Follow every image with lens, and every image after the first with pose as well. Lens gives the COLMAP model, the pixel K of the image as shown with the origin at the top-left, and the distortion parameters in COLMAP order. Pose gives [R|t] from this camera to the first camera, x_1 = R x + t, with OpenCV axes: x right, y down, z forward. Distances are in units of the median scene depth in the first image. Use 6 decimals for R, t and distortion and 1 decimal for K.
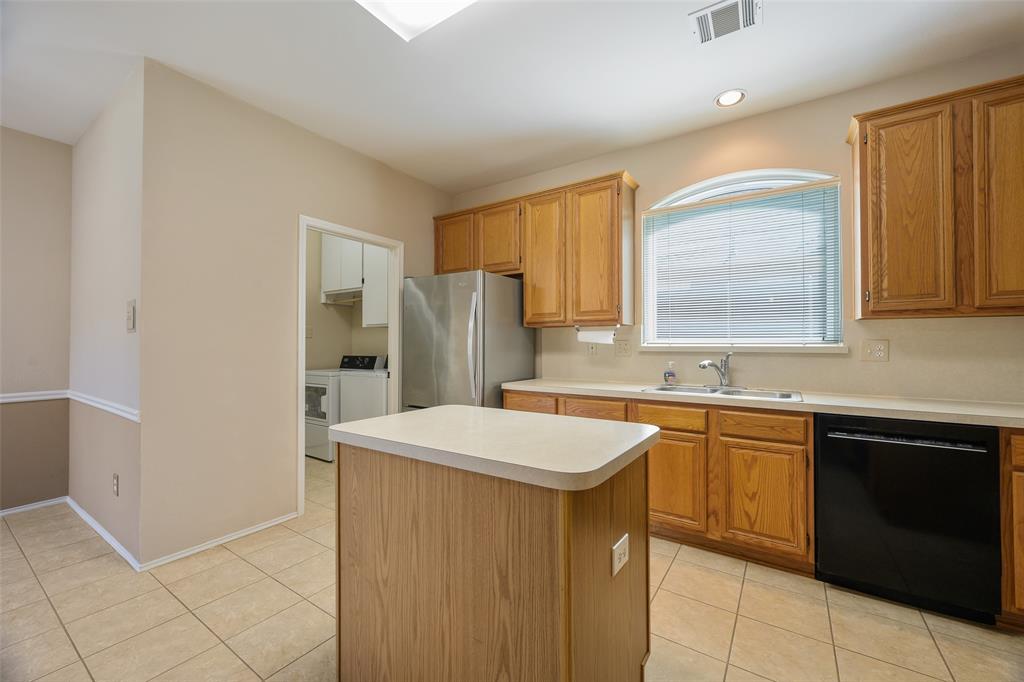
lens RADIAL K [[405.2, 0, 513.1], [0, 405.2, 342.6], [0, 0, 1]] dist [0.000805, -0.000690]
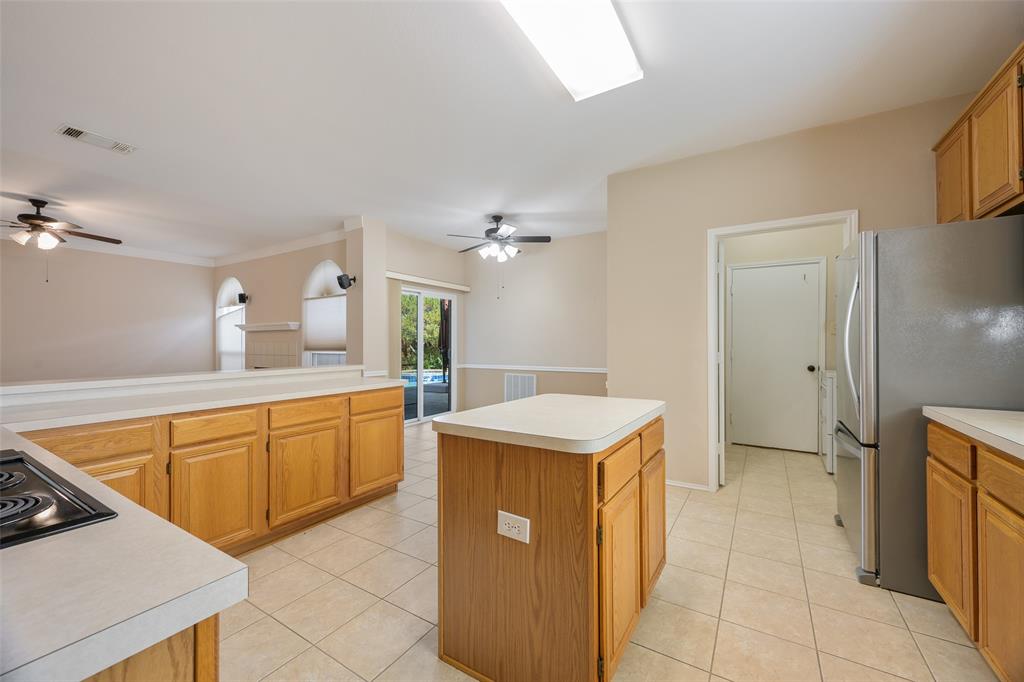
lens RADIAL K [[405.2, 0, 514.2], [0, 405.2, 340.9], [0, 0, 1]] dist [0.000805, -0.000690]
pose [[0.039172, -0.006796, -0.999209, 0.538519], [0.011039, 0.999919, -0.006368, 0.000253], [0.999172, -0.010781, 0.039244, 0.365443]]
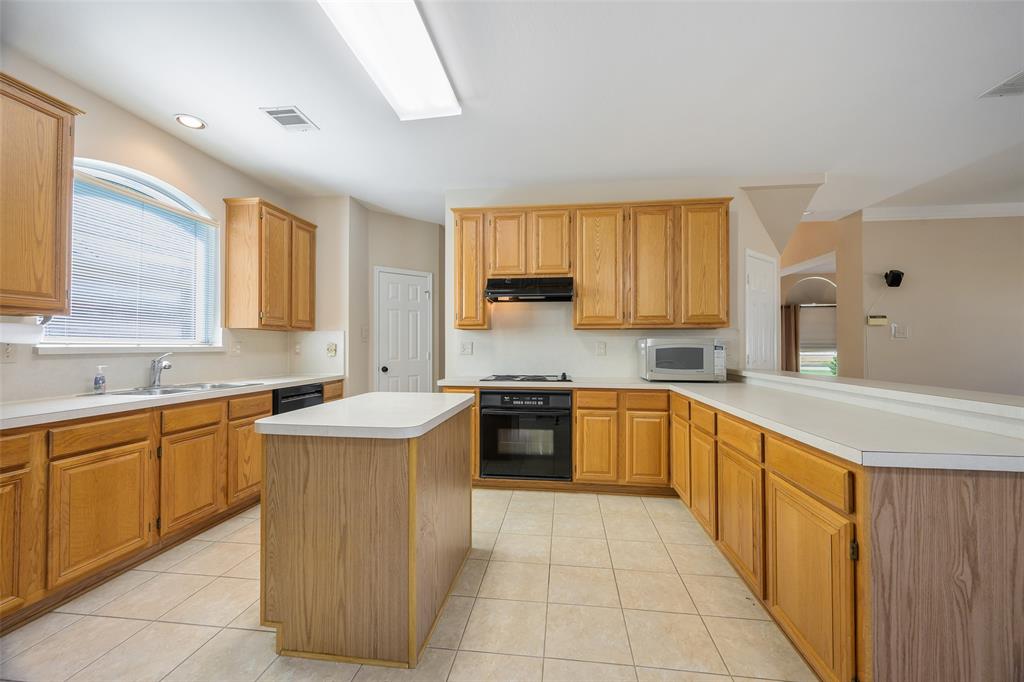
lens RADIAL K [[405.2, 0, 517.3], [0, 405.2, 337.8], [0, 0, 1]] dist [0.000805, -0.000690]
pose [[-0.458286, 0.015735, 0.888666, -0.693514], [-0.007740, 0.999735, -0.021693, 0.001464], [-0.888771, -0.016820, -0.458042, 0.580303]]
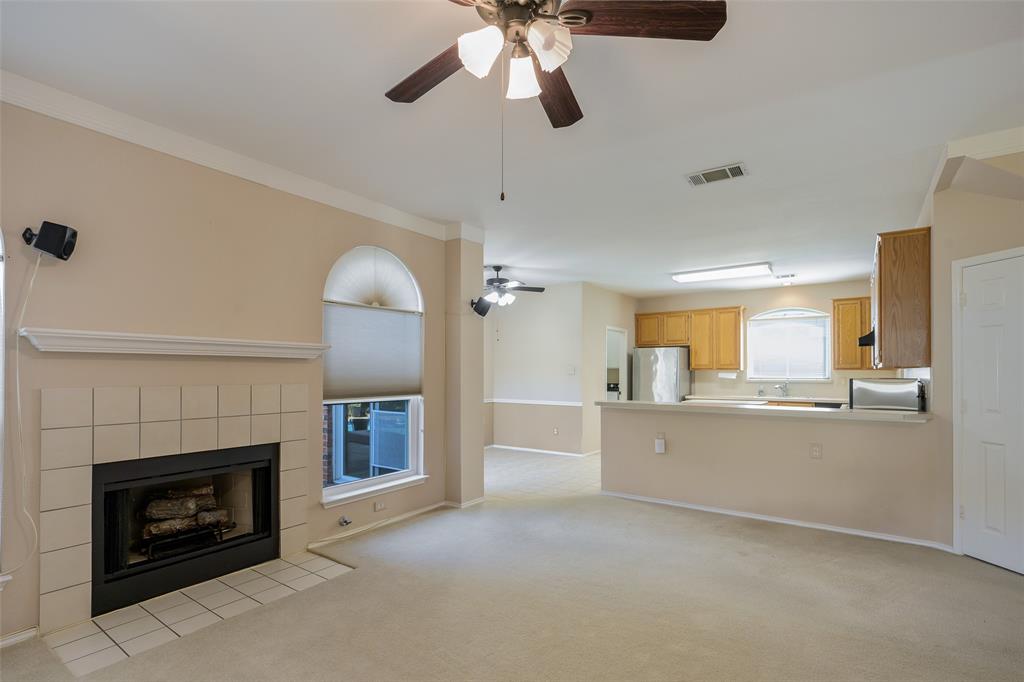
lens RADIAL K [[481.4, 0, 509.5], [0, 481.4, 369.6], [0, 0, 1]] dist [-0.001665, -0.000095]
pose [[0.999377, -0.001990, -0.035240, -0.920177], [0.001994, 0.999998, 0.000052, -0.049250], [0.035240, -0.000123, 0.999379, -1.742673]]
